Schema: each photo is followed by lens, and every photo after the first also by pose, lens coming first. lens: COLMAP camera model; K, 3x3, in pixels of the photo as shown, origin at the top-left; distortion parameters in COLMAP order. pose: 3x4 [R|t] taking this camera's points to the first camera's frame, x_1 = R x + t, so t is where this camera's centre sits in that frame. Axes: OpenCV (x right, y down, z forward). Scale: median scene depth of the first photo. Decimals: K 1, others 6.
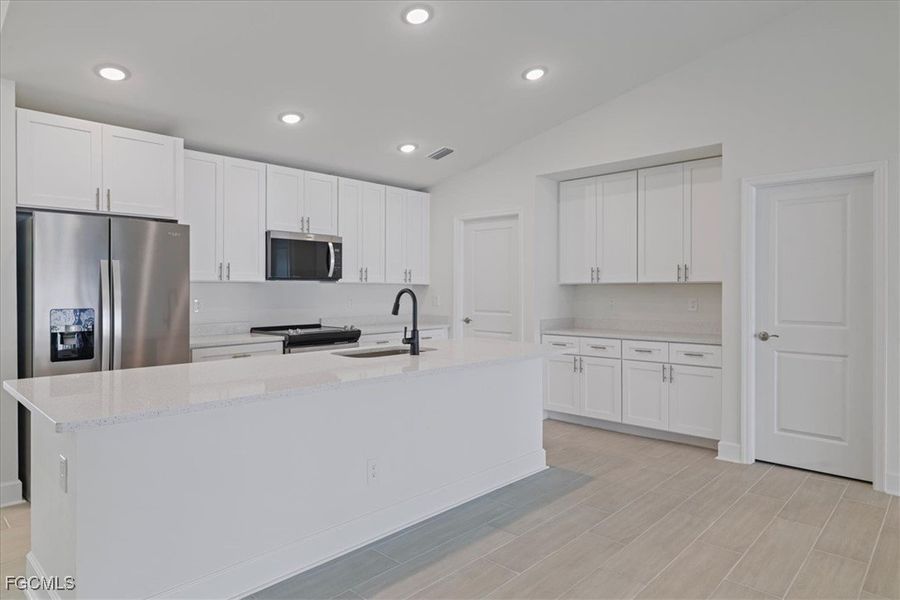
lens RADIAL K [[545.0, 0, 451.7], [0, 545.0, 291.3], [0, 0, 1]] dist [0.000688, 0.000139]
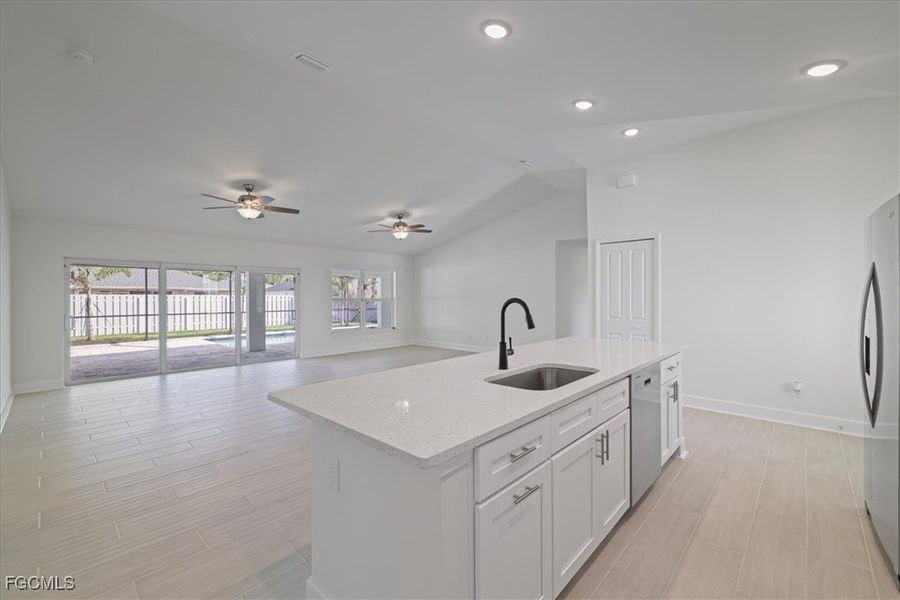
lens RADIAL K [[380.0, 0, 457.4], [0, 380.0, 297.4], [0, 0, 1]] dist [0.000267, -0.000367]
pose [[-0.999996, 0.002887, -0.000588, -0.010752], [0.002882, 0.999955, 0.008987, -0.009640], [0.000614, 0.008985, -0.999959, 1.326198]]
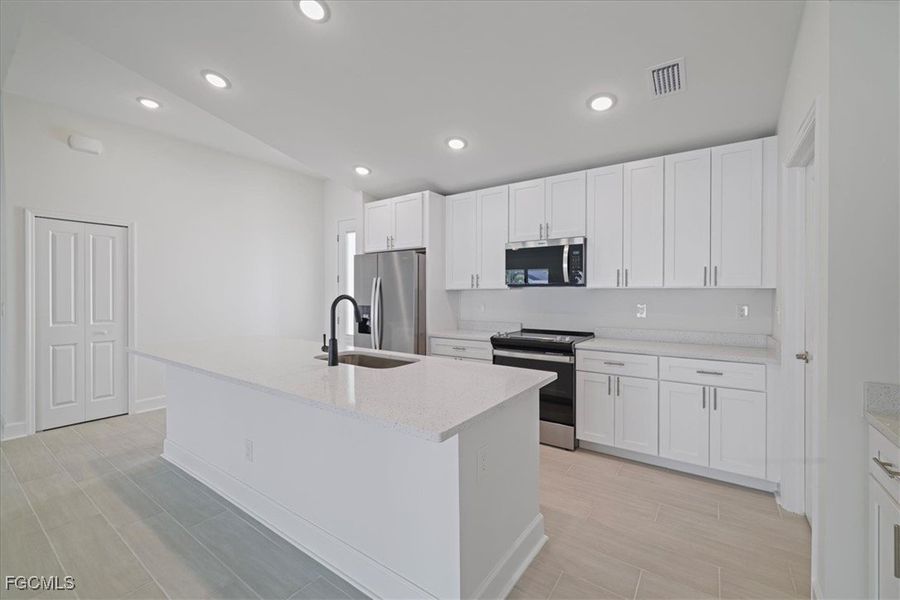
lens RADIAL K [[373.5, 0, 447.4], [0, 373.5, 299.0], [0, 0, 1]] dist [-0.001823, -0.000132]
pose [[0.141948, 0.013018, -0.989788, 0.470877], [-0.006968, 0.999902, 0.012151, -0.005369], [0.989850, 0.005172, 0.142025, 0.874740]]
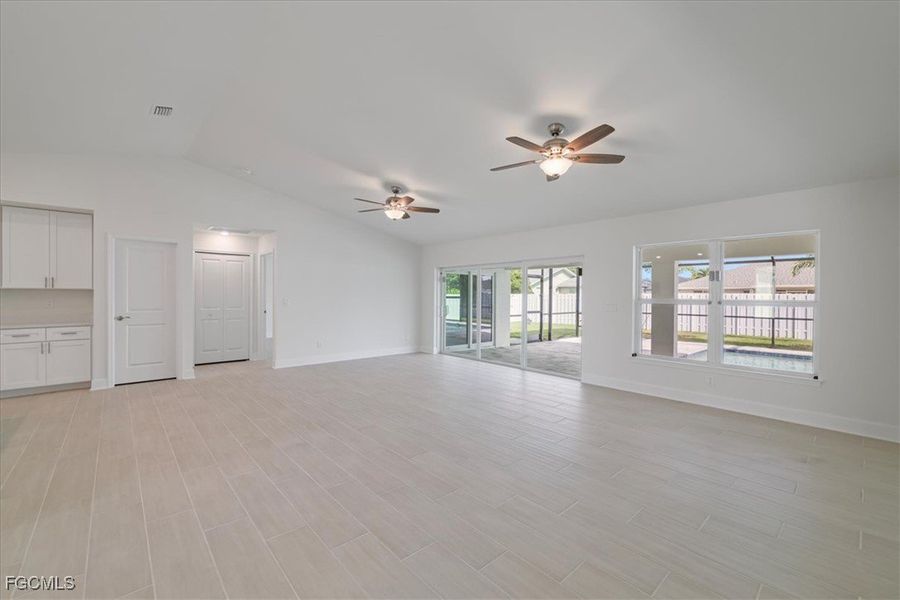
lens RADIAL K [[380.0, 0, 450.5], [0, 380.0, 297.3], [0, 0, 1]] dist [0.000267, -0.000367]
pose [[0.077609, -0.003574, 0.996977, -0.622024], [0.000719, 0.999994, 0.003529, 0.005098], [-0.996984, 0.000443, 0.077611, -0.235953]]
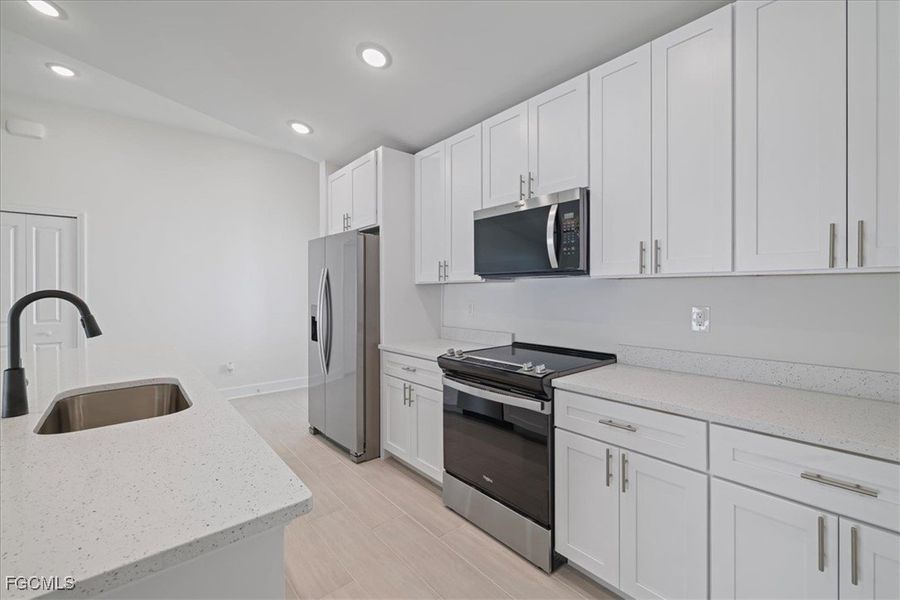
lens RADIAL K [[380.0, 0, 451.5], [0, 380.0, 293.6], [0, 0, 1]] dist [0.000267, -0.000367]
pose [[-0.098076, 0.005915, -0.995161, 0.202534], [-0.003609, 0.999974, 0.006299, -0.004125], [0.995172, 0.004210, -0.098052, 1.155869]]
